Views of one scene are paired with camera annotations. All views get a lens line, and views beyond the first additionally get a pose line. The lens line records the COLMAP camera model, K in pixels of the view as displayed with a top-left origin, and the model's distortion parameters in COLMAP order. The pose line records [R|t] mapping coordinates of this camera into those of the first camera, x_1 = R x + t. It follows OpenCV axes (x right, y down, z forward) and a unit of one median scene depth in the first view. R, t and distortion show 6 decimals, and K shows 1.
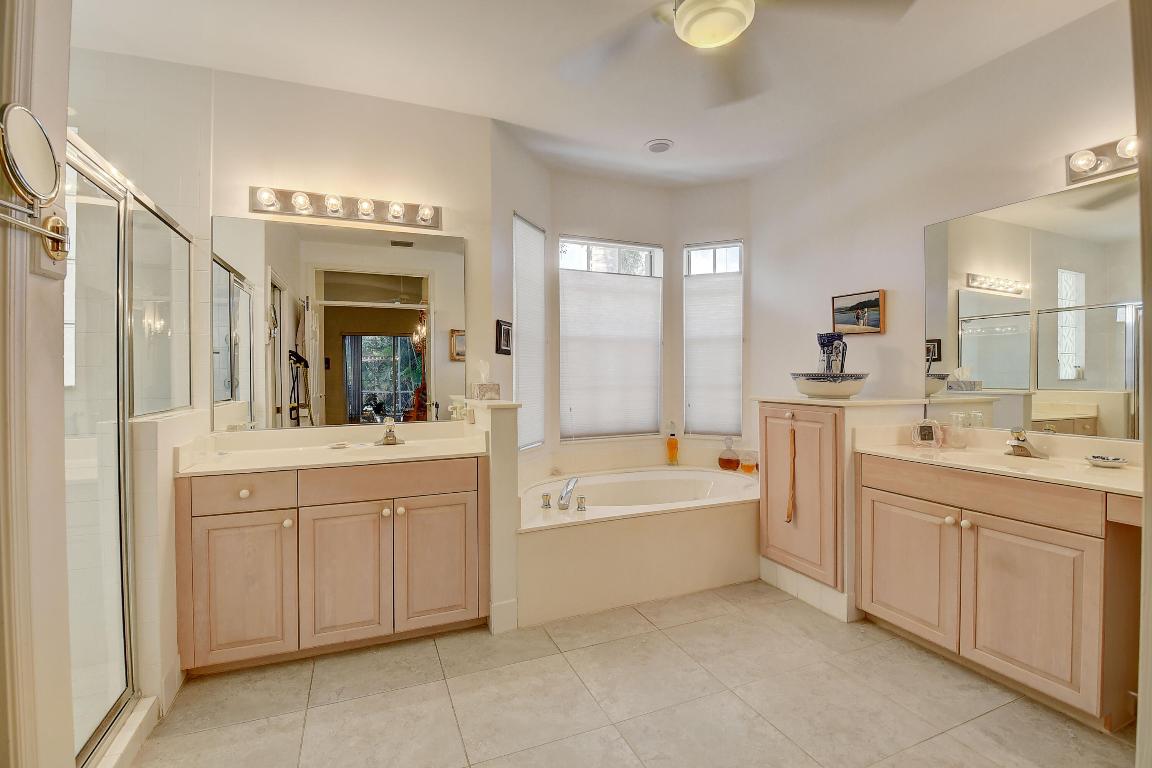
lens RADIAL K [[504.3, 0, 572.6], [0, 504.3, 371.3], [0, 0, 1]] dist [-0.001354, -0.017139]
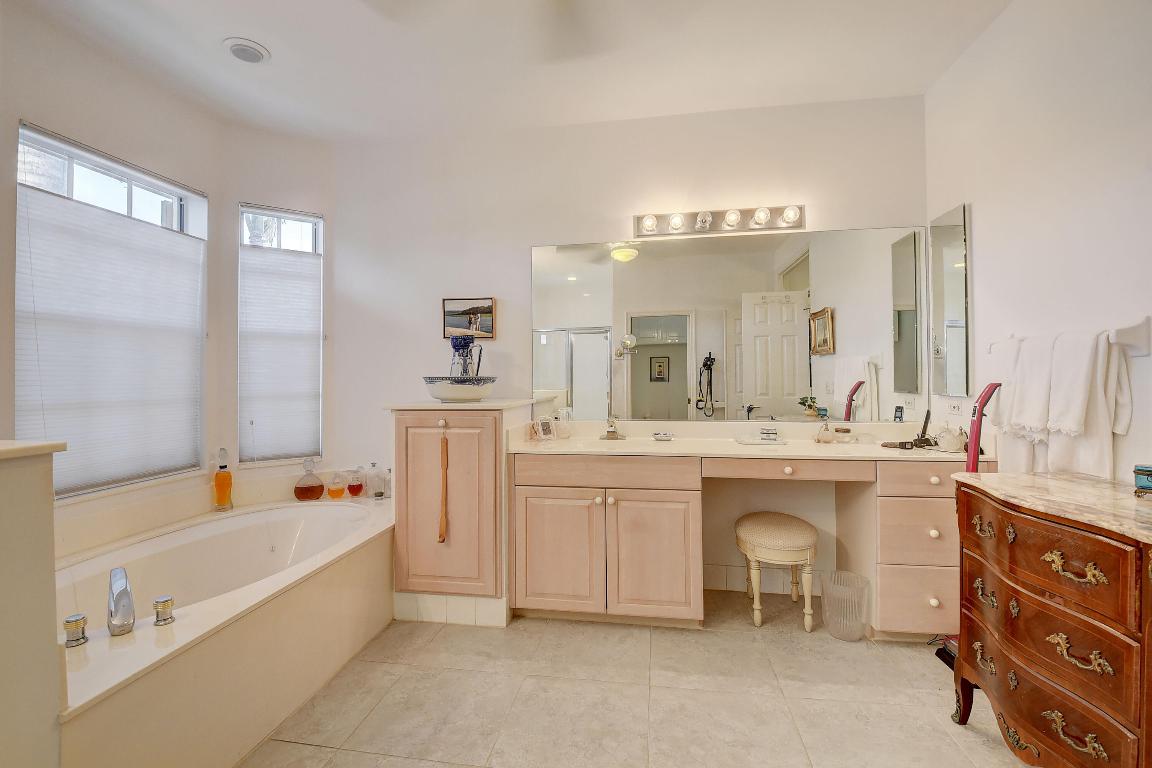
lens RADIAL K [[504.3, 0, 569.0], [0, 504.3, 372.7], [0, 0, 1]] dist [-0.001354, -0.017139]
pose [[0.528531, 0.003699, 0.848906, -0.206217], [0.007416, 0.999932, -0.008975, 0.006629], [-0.848882, 0.011039, 0.528468, 0.315958]]
